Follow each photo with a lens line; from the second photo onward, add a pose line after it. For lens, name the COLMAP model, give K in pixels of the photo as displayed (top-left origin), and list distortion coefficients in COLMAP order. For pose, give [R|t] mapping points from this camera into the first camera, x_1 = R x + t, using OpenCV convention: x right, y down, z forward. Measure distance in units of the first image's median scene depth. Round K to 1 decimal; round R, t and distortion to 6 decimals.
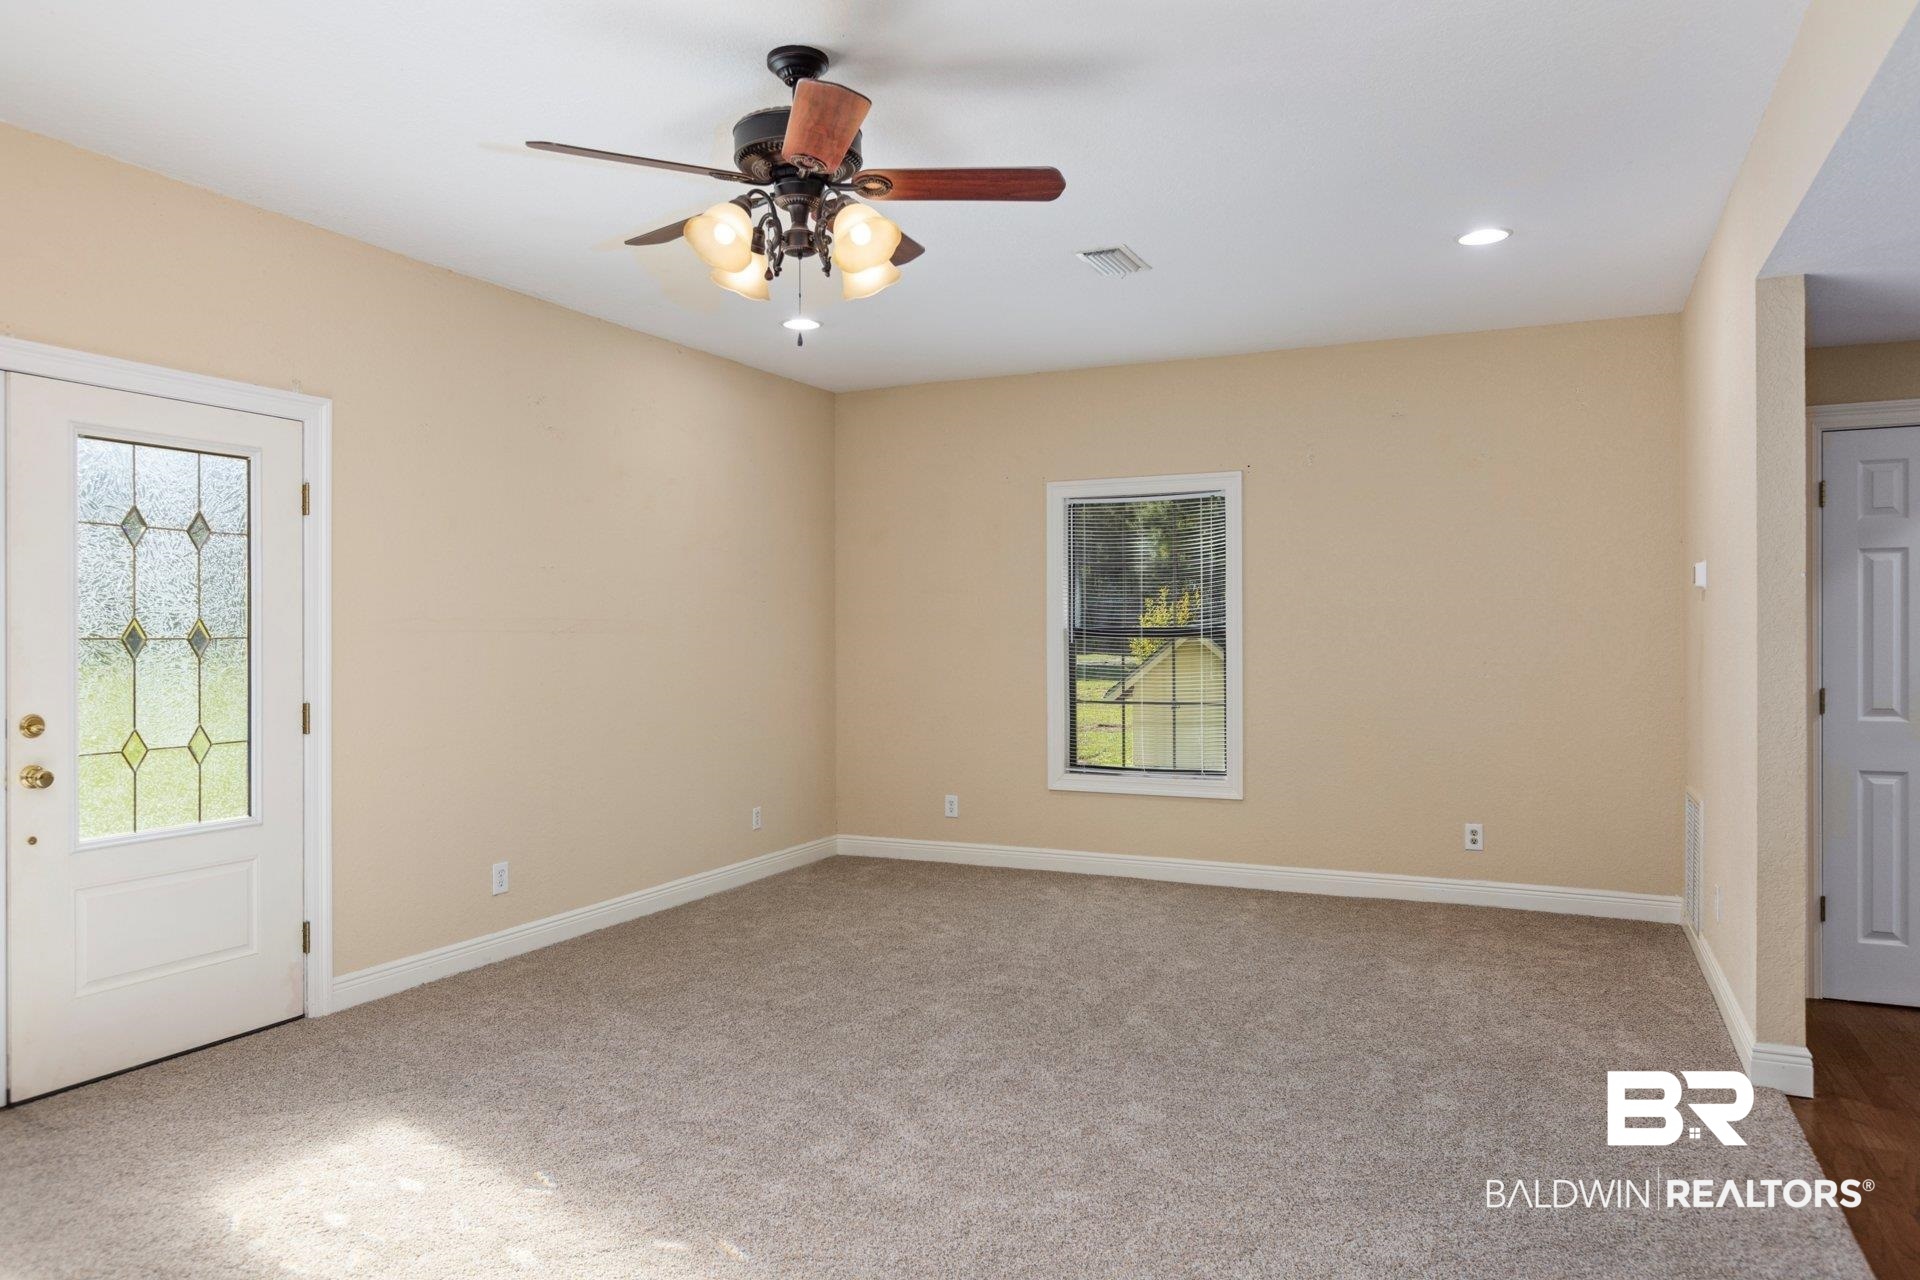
lens RADIAL K [[1297.7, 0, 961.5], [0, 1297.7, 620.4], [0, 0, 1]] dist [0.002486, -0.005210]
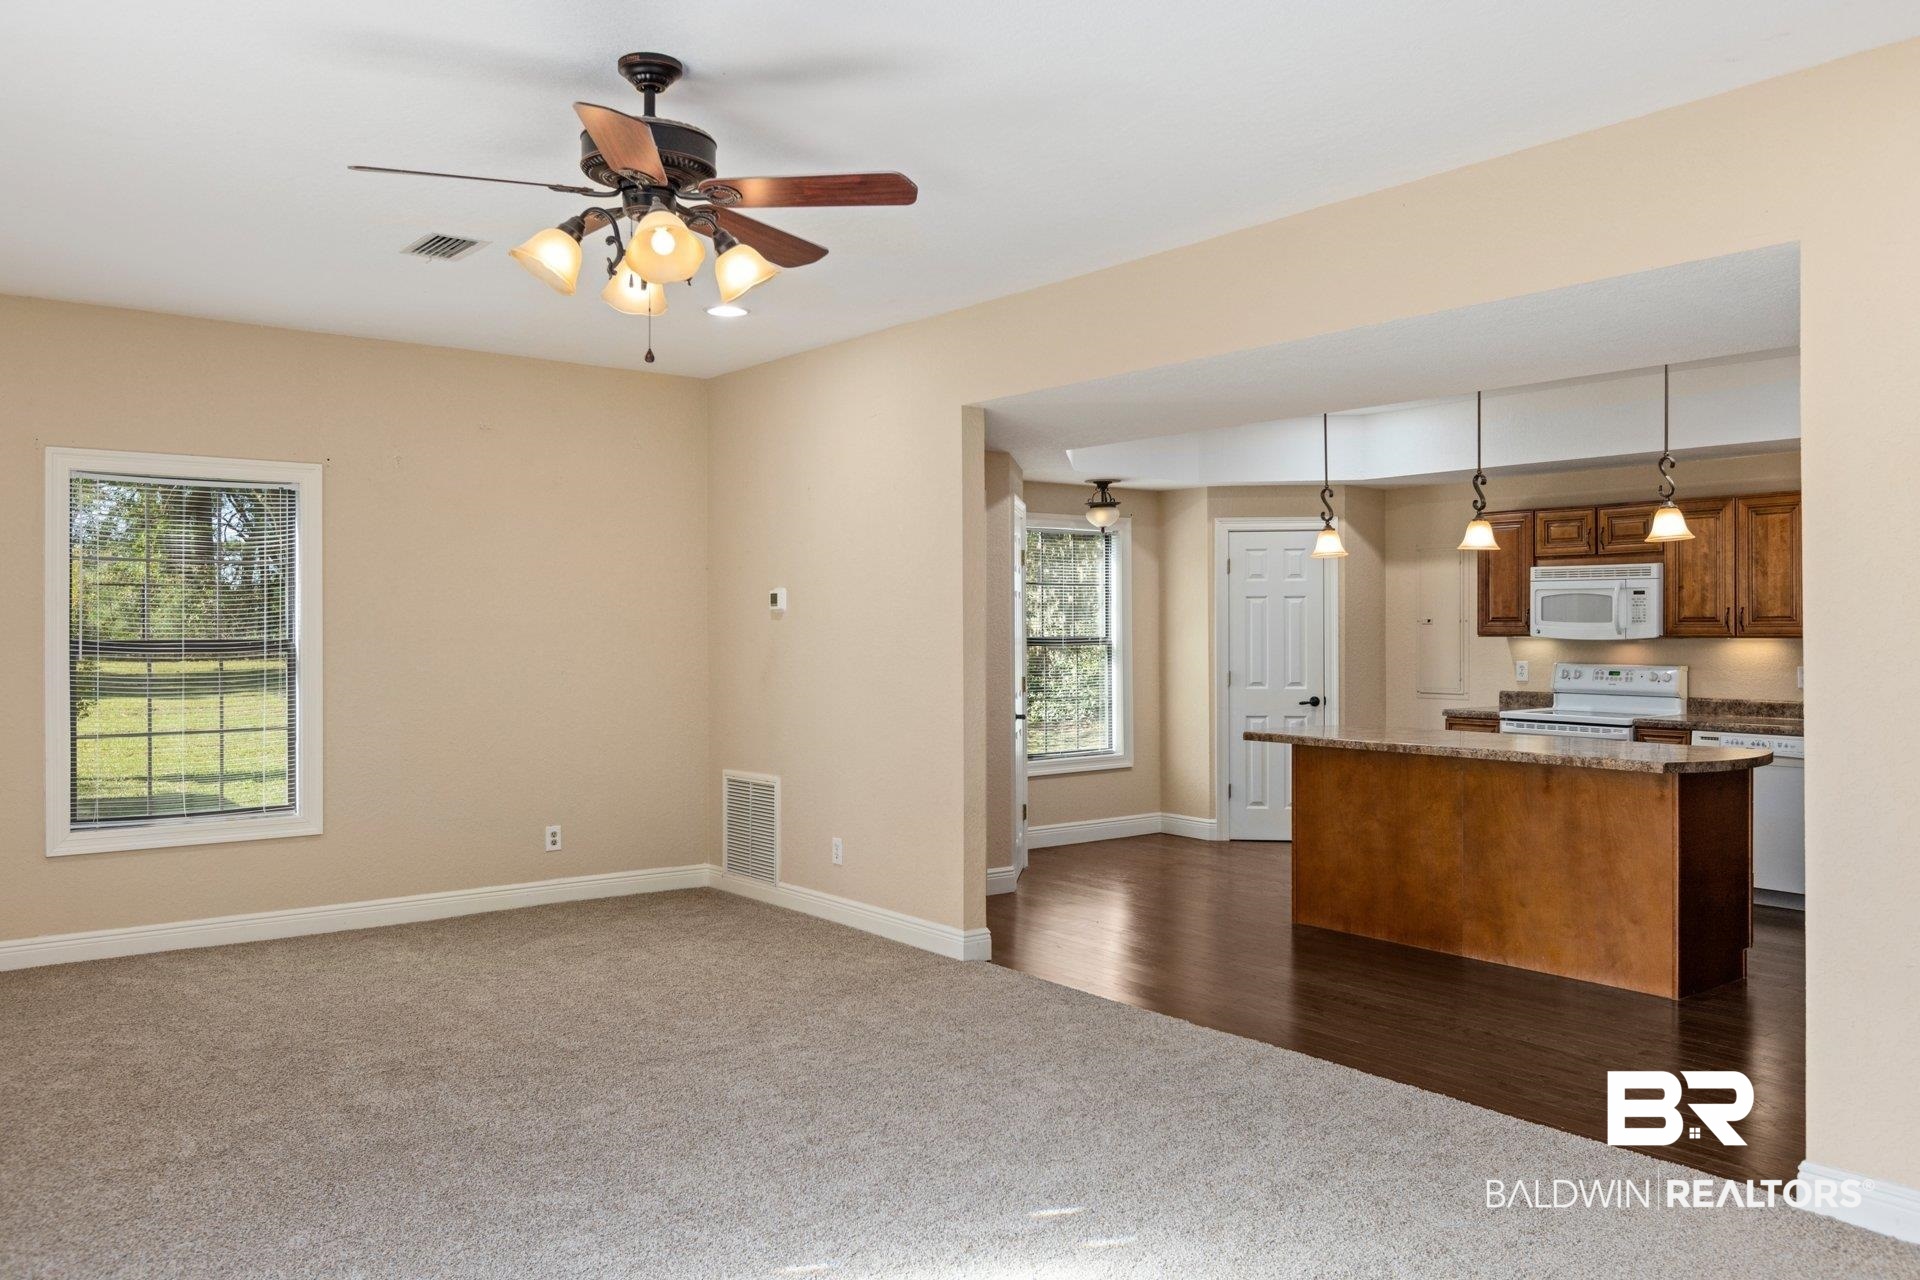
lens RADIAL K [[1490.4, 0, 960.3], [0, 1490.4, 628.0], [0, 0, 1]] dist [0.008837, -0.018495]
pose [[0.434397, 0.001617, 0.900720, -0.511704], [-0.011440, 0.999928, 0.003722, -0.011798], [-0.900649, -0.011921, 0.434384, 0.162562]]
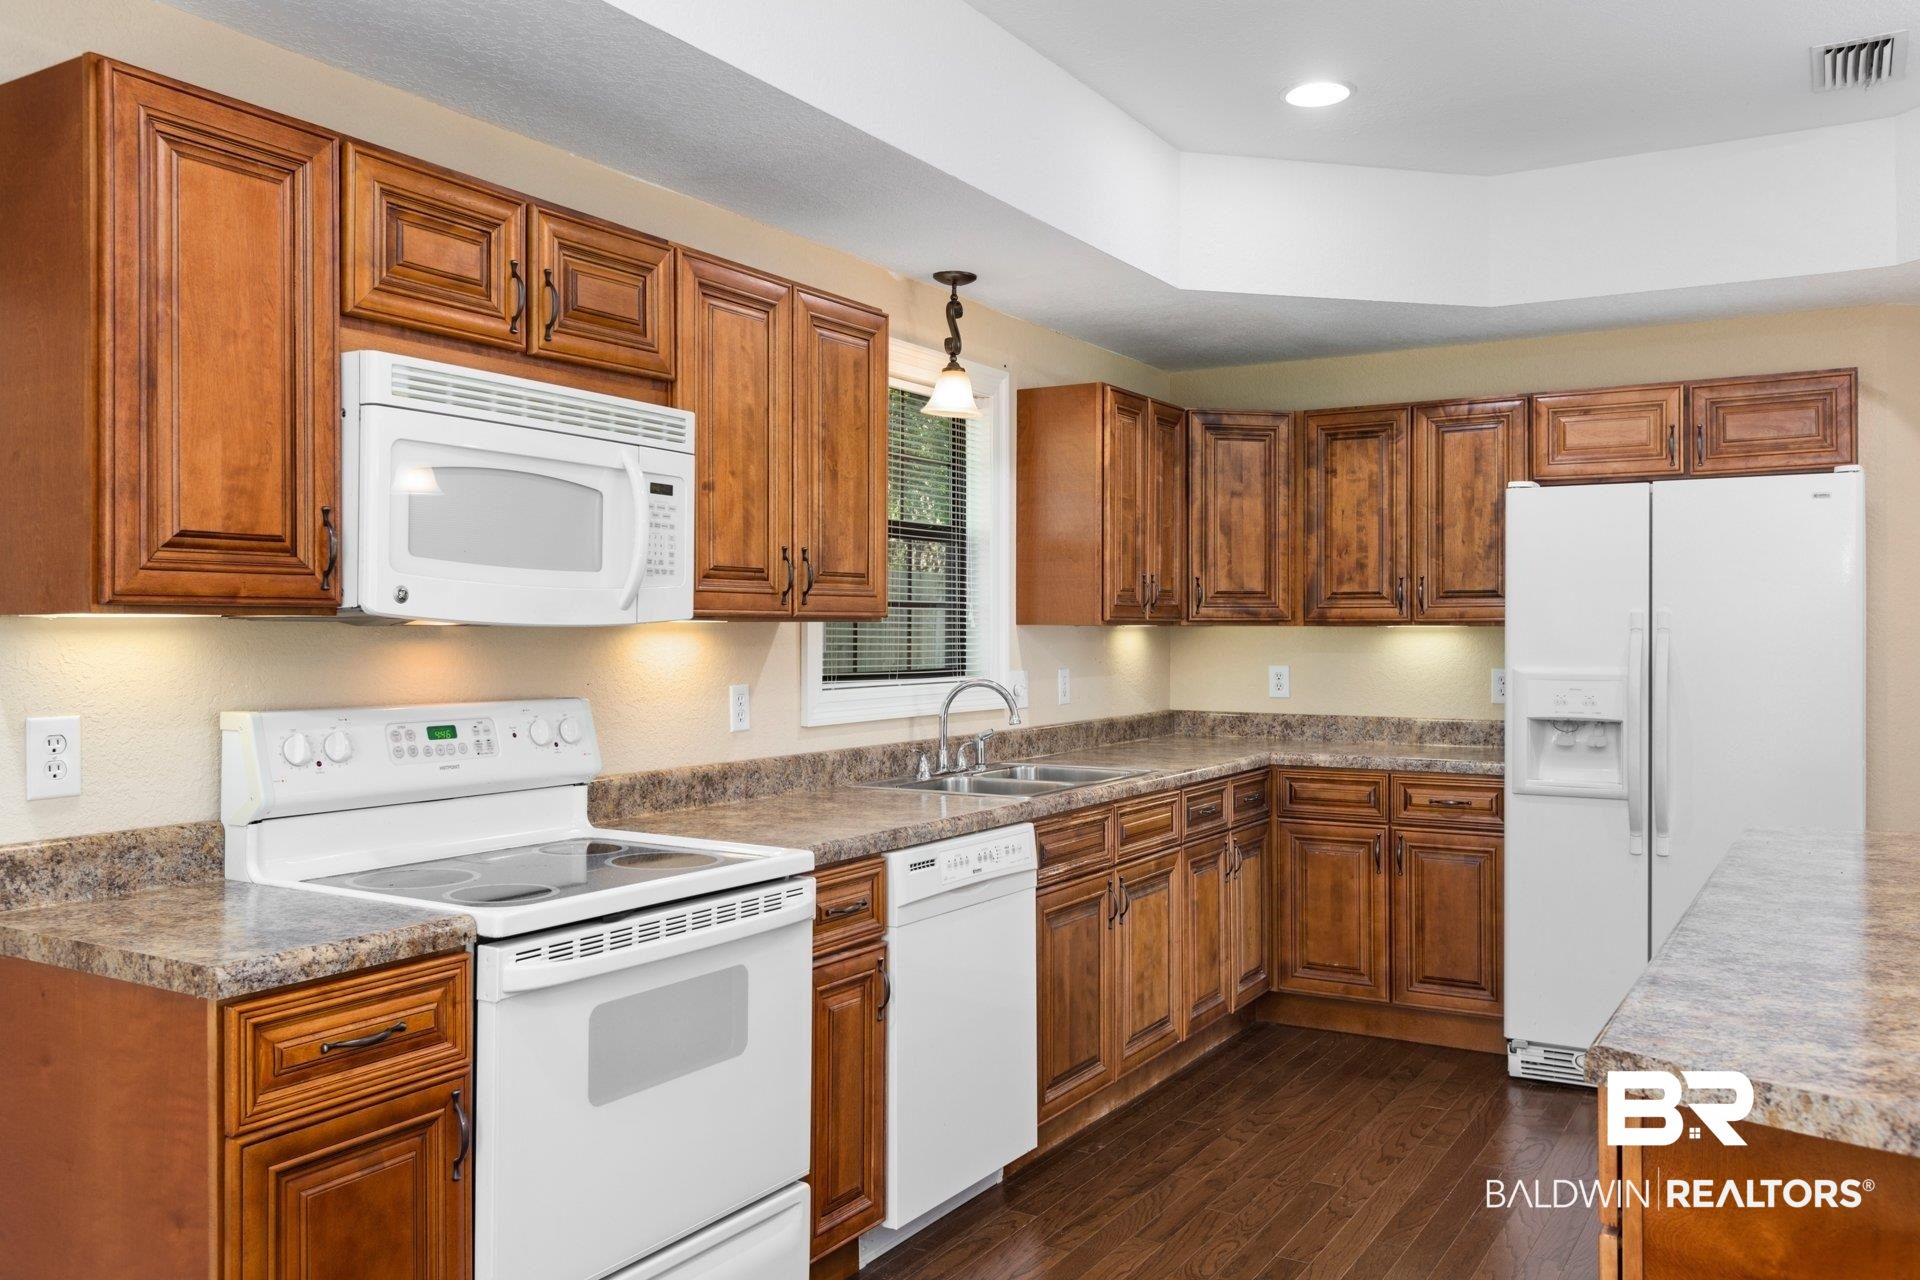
lens RADIAL K [[1490.4, 0, 957.0], [0, 1490.4, 633.3], [0, 0, 1]] dist [0.008837, -0.018495]
pose [[-0.995127, -0.000159, 0.098606, 1.279724], [-0.001245, 0.999939, -0.010952, 0.009608], [-0.098598, -0.011021, -0.995066, 0.813871]]
